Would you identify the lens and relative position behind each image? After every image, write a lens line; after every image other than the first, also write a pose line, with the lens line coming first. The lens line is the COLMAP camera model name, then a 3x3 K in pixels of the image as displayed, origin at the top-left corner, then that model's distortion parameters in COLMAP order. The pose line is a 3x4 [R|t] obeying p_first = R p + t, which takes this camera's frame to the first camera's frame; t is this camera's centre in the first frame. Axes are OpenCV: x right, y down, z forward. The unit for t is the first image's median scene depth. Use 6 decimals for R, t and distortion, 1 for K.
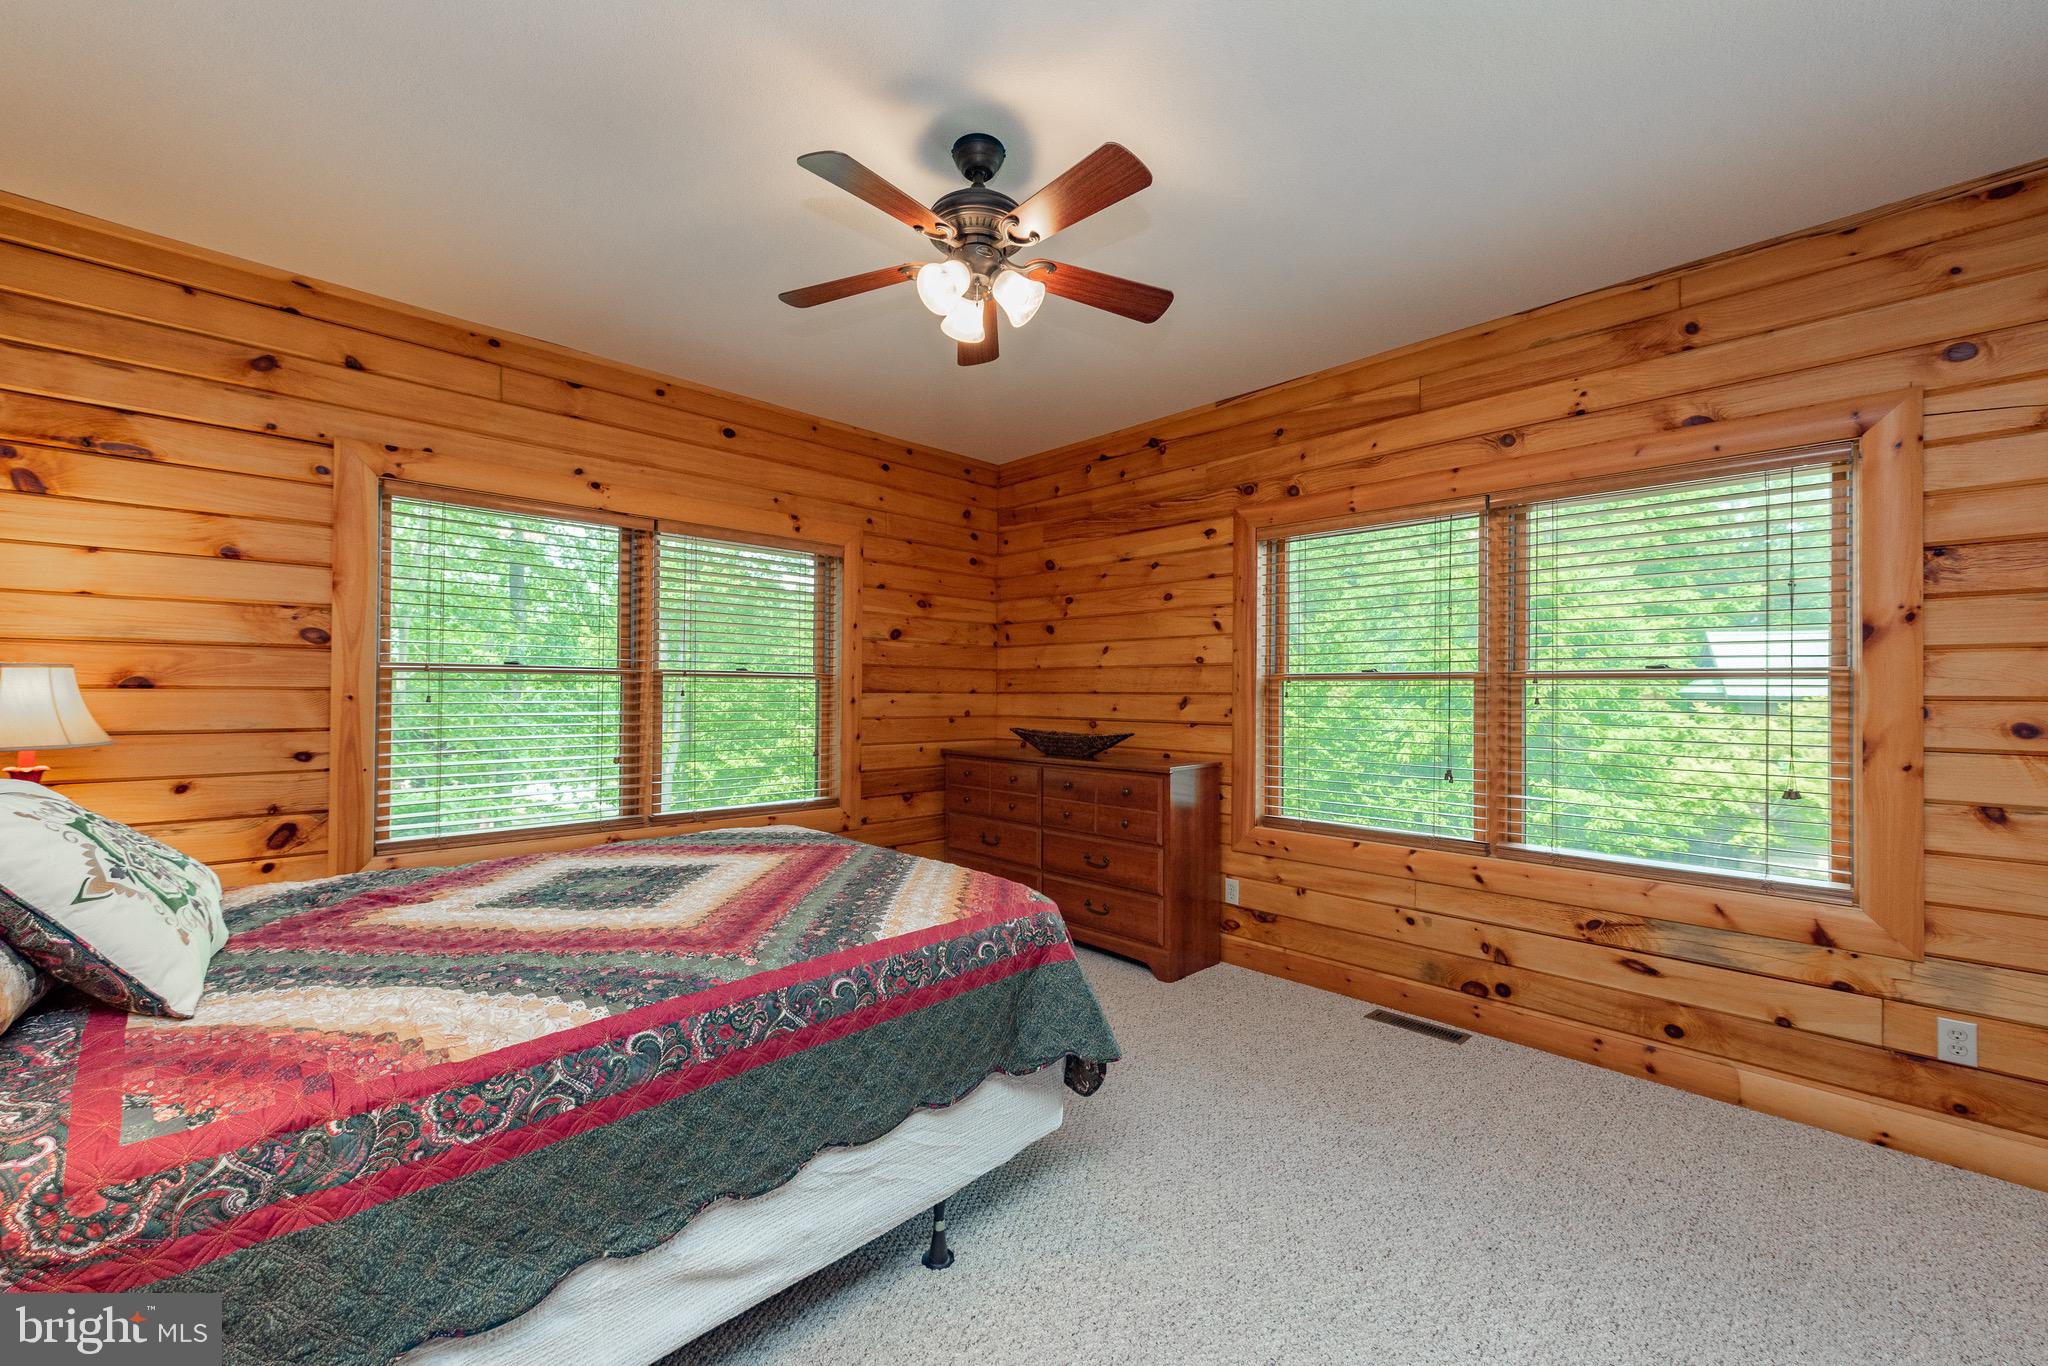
lens RADIAL K [[815.7, 0, 1015.2], [0, 815.7, 687.0], [0, 0, 1]] dist [0.002341, -0.000412]
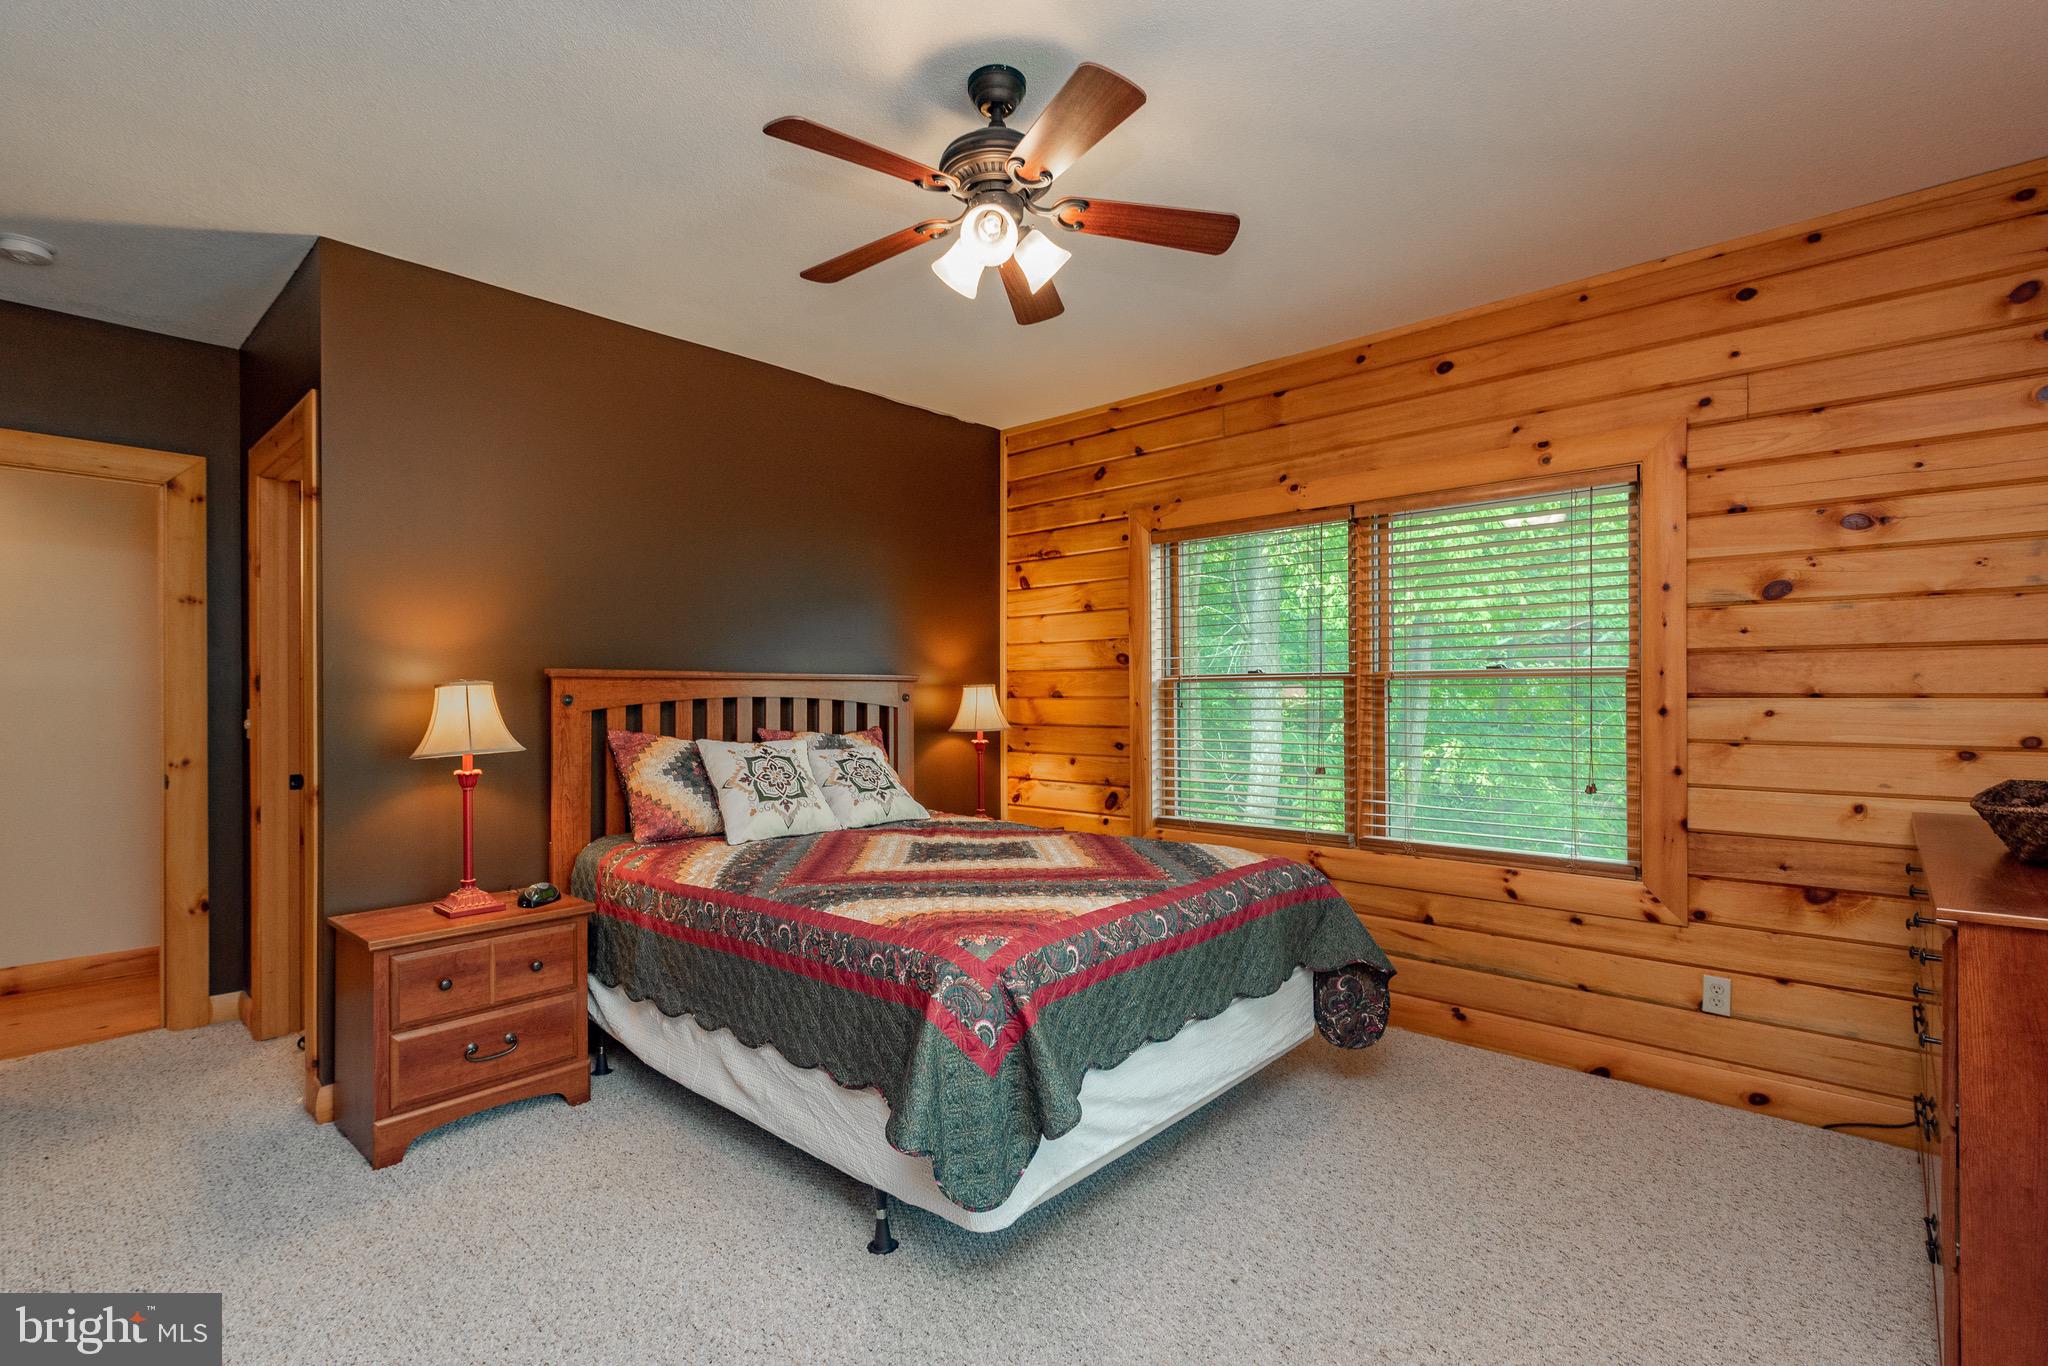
lens RADIAL K [[960.7, 0, 1015.7], [0, 960.7, 691.9], [0, 0, 1]] dist [0.002162, -0.000064]
pose [[0.047102, -0.009608, -0.998844, 0.754165], [0.011926, 0.999888, -0.009056, 0.005617], [0.998819, -0.011486, 0.047211, 0.741948]]
